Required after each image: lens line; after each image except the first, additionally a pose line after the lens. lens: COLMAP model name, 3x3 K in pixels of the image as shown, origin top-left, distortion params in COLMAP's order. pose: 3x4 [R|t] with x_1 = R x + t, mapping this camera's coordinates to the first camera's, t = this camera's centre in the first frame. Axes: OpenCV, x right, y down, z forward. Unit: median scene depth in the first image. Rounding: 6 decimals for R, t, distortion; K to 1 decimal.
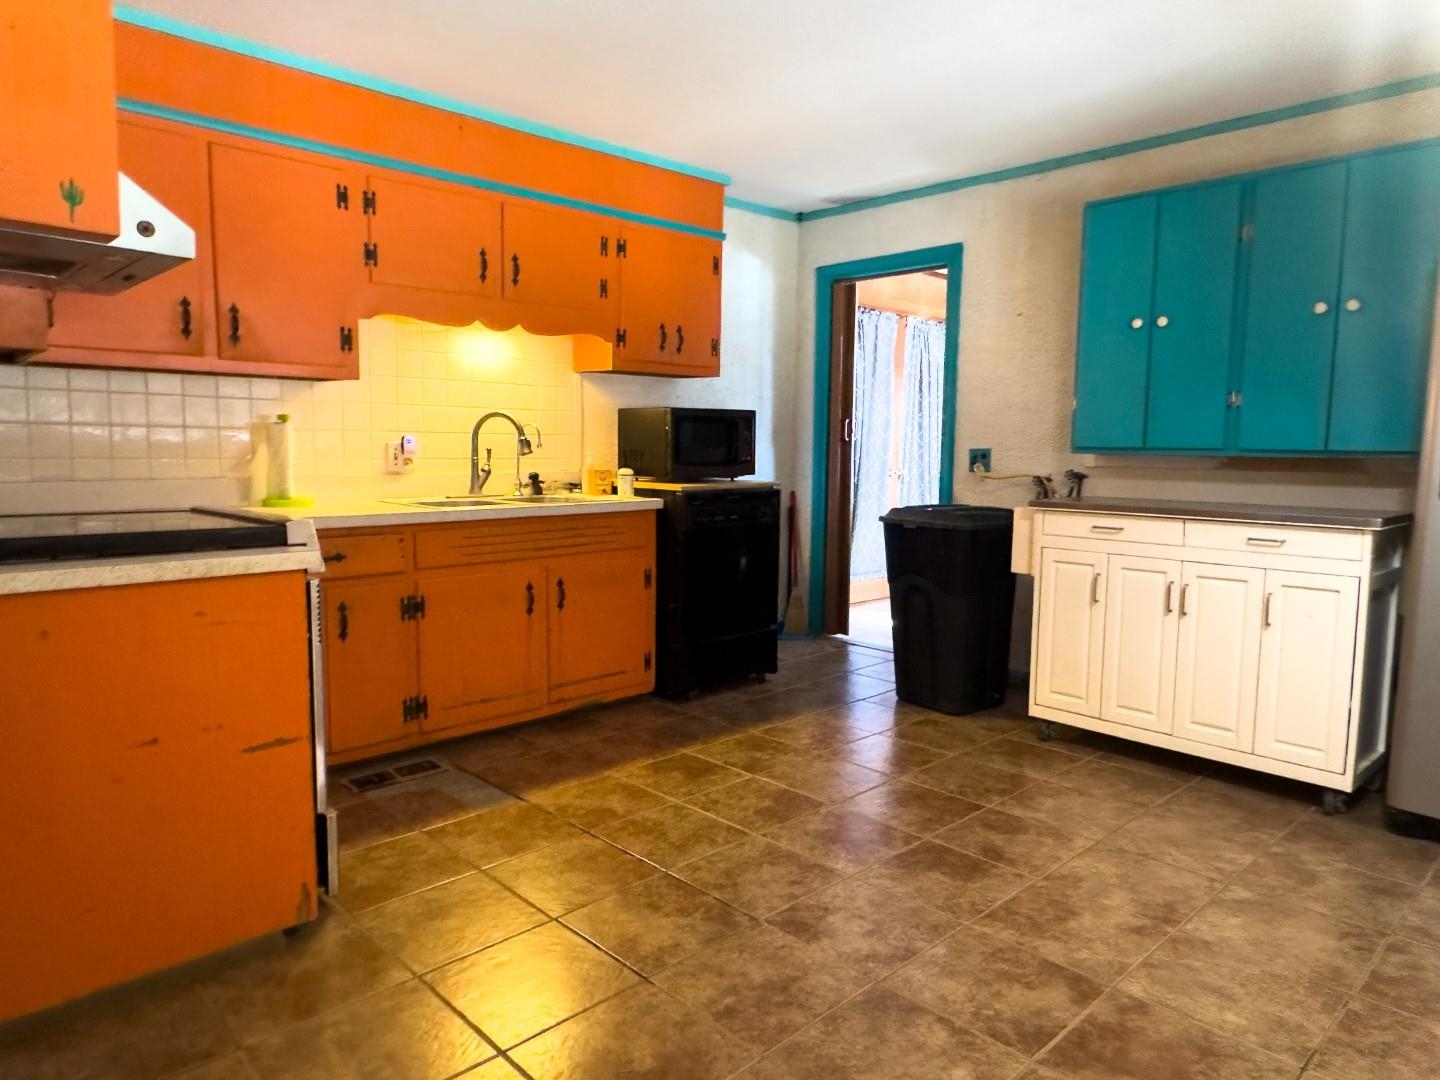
lens RADIAL K [[924.3, 0, 715.4], [0, 924.3, 535.5], [0, 0, 1]] dist [-0.000387, 0.002747]
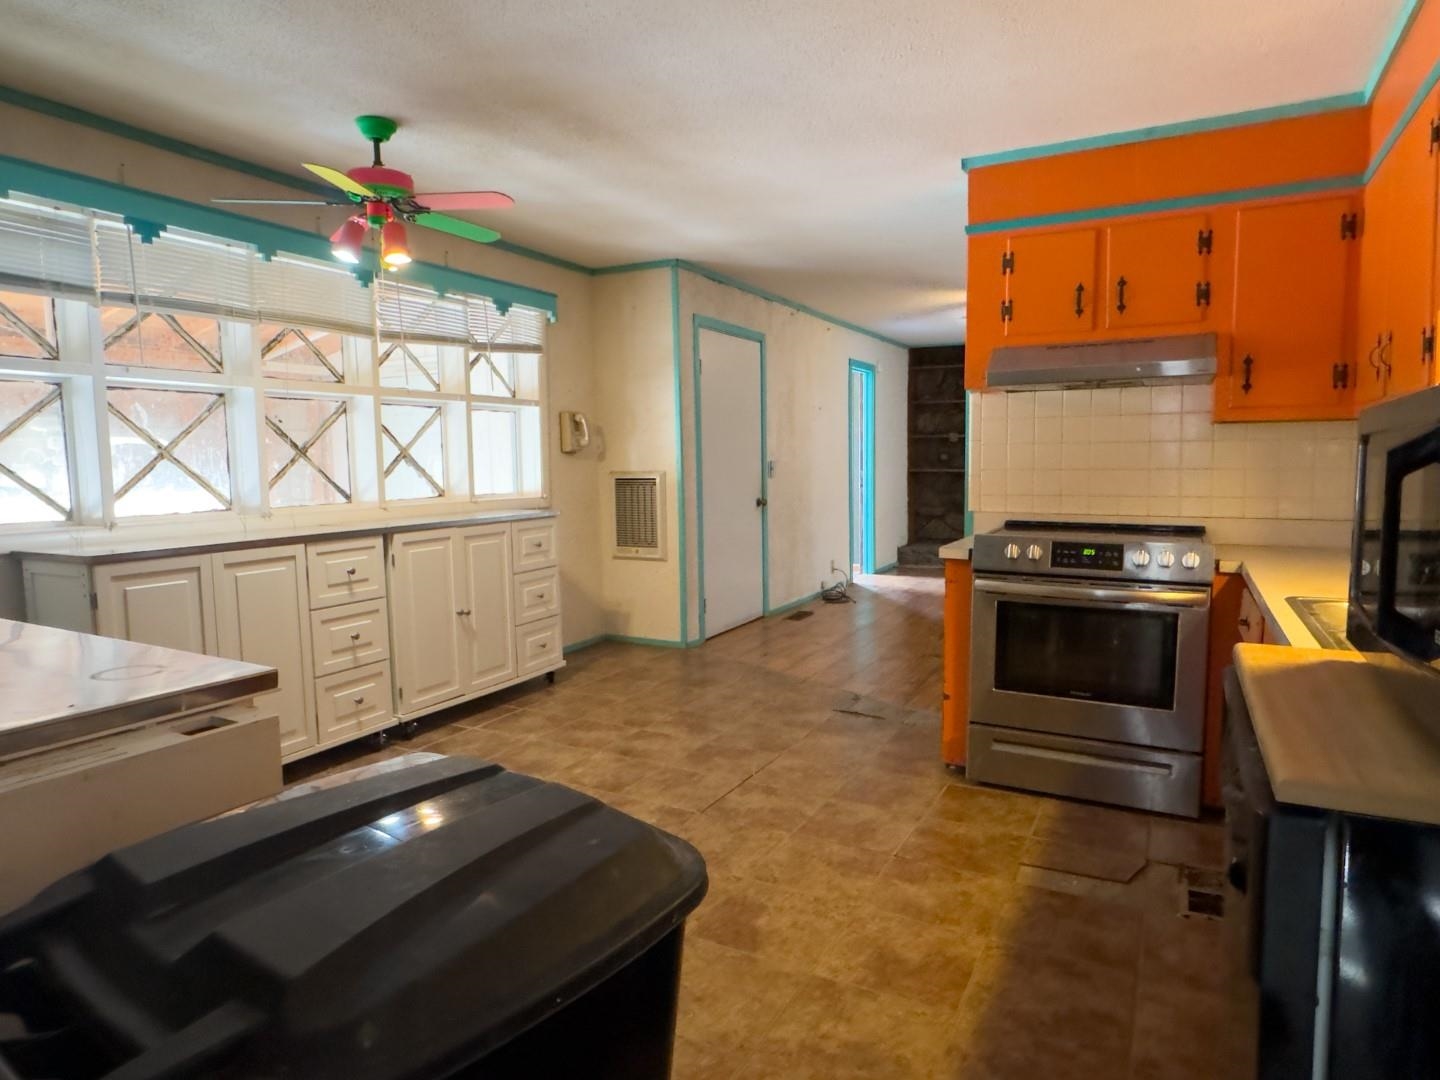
lens RADIAL K [[867.9, 0, 718.4], [0, 867.9, 536.4], [0, 0, 1]] dist [-0.006676, -0.001805]
pose [[-0.947402, 0.021508, -0.319324, 0.297082], [-0.036885, 0.983754, 0.175693, -0.168786], [0.317915, 0.178230, -0.931217, 1.464184]]
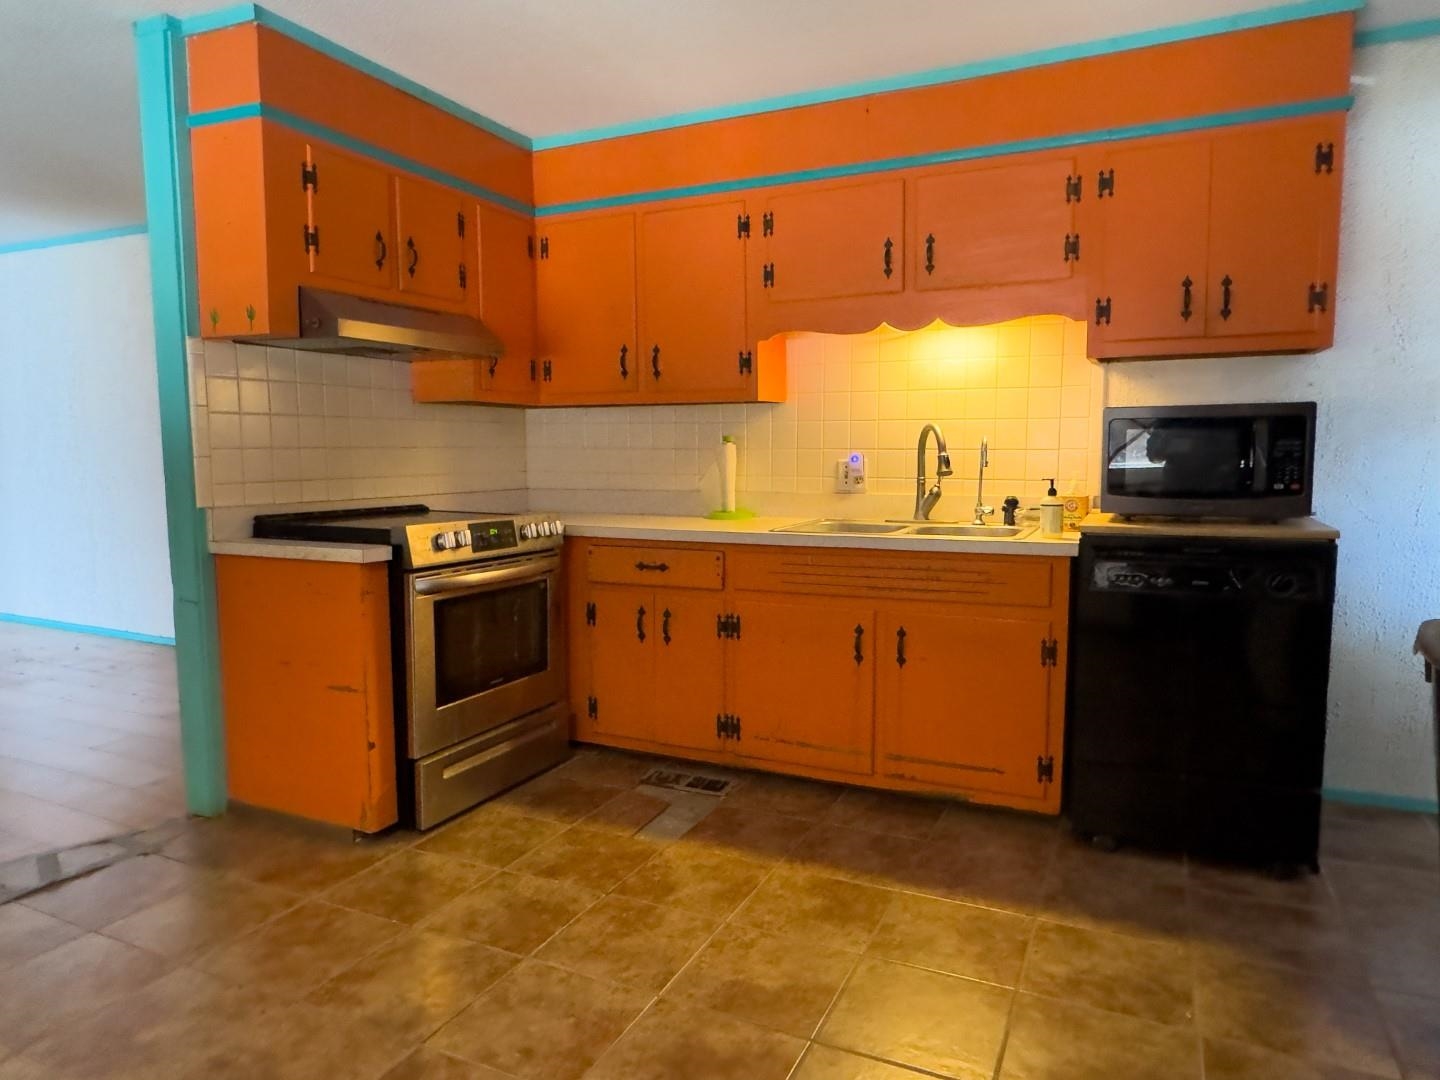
lens RADIAL K [[924.3, 0, 720.8], [0, 924.3, 540.2], [0, 0, 1]] dist [-0.000387, 0.002747]
pose [[0.364387, 0.081150, -0.927705, 0.583050], [-0.085878, 0.994879, 0.053294, -0.066867], [0.927279, 0.060249, 0.369490, 0.608289]]
